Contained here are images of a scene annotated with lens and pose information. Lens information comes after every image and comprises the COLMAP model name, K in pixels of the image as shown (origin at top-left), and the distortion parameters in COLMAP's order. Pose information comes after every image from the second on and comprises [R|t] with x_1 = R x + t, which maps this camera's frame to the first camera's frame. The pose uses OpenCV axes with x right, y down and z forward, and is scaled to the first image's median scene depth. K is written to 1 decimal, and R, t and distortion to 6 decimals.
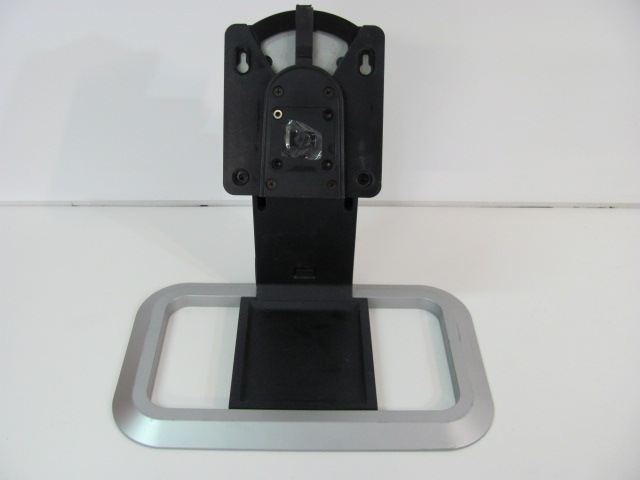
lens RADIAL K [[678.4, 0, 320.0], [0, 678.4, 240.0], [0, 0, 1]] dist [-0.277531, -0.001819]
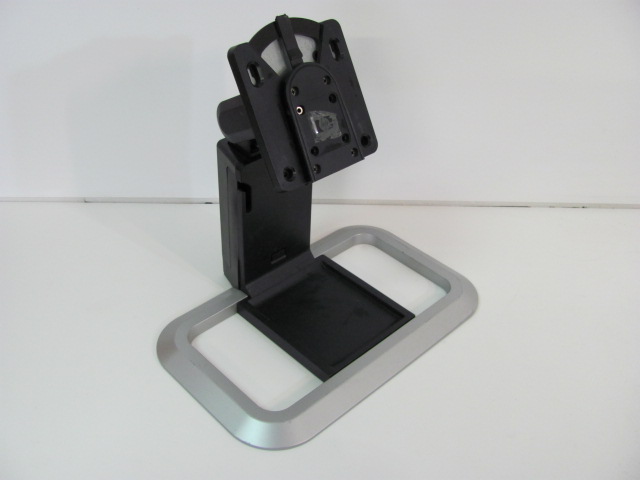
lens RADIAL K [[678.4, 0, 320.0], [0, 678.4, 240.0], [0, 0, 1]] dist [-0.277531, -0.001819]
pose [[0.720504, -0.400583, 0.566046, -0.776411], [0.398435, 0.907225, 0.134874, -0.126518], [-0.567559, 0.128355, 0.813266, 0.071526]]
